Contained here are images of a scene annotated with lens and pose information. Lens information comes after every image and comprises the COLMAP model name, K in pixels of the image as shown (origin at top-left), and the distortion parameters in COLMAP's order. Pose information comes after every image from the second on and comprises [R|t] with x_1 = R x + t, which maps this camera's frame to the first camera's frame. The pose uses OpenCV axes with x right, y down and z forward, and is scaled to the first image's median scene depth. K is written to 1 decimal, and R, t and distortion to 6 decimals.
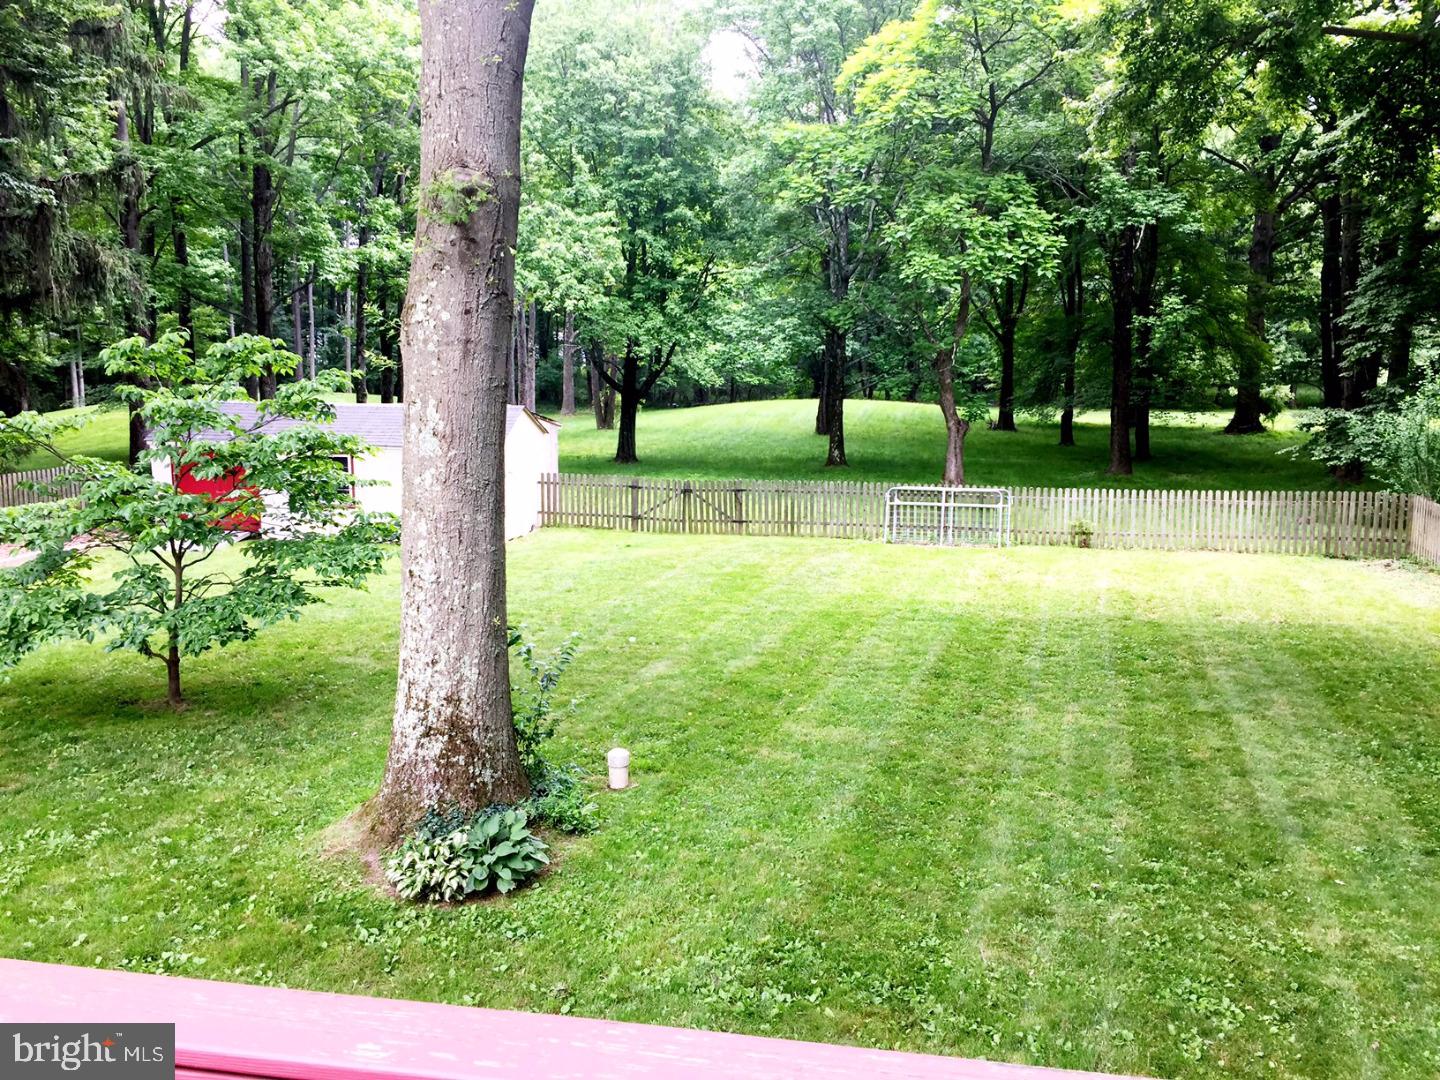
lens RADIAL K [[1231.8, 0, 717.9], [0, 1231.8, 540.1], [0, 0, 1]] dist [0.079825, -0.104715]
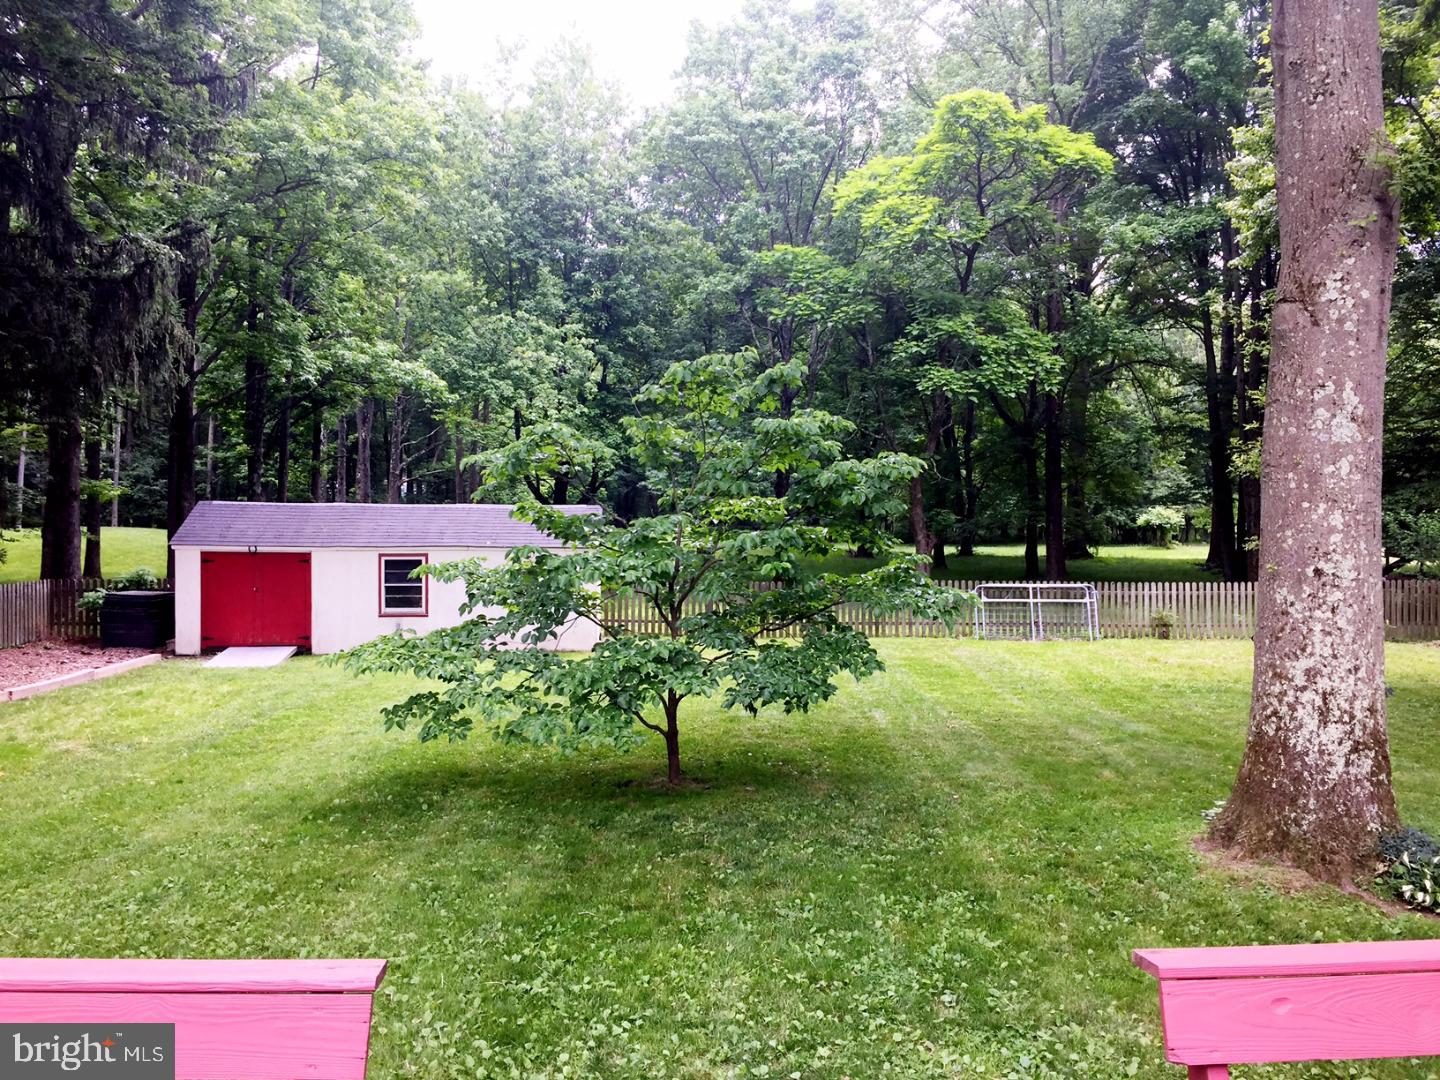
lens RADIAL K [[1231.8, 0, 721.7], [0, 1231.8, 539.4], [0, 0, 1]] dist [0.079825, -0.104715]
pose [[0.968081, -0.003703, 0.250609, -0.316564], [0.034836, 0.992174, -0.119908, 0.034300], [-0.248204, 0.124811, 0.960634, 0.078854]]
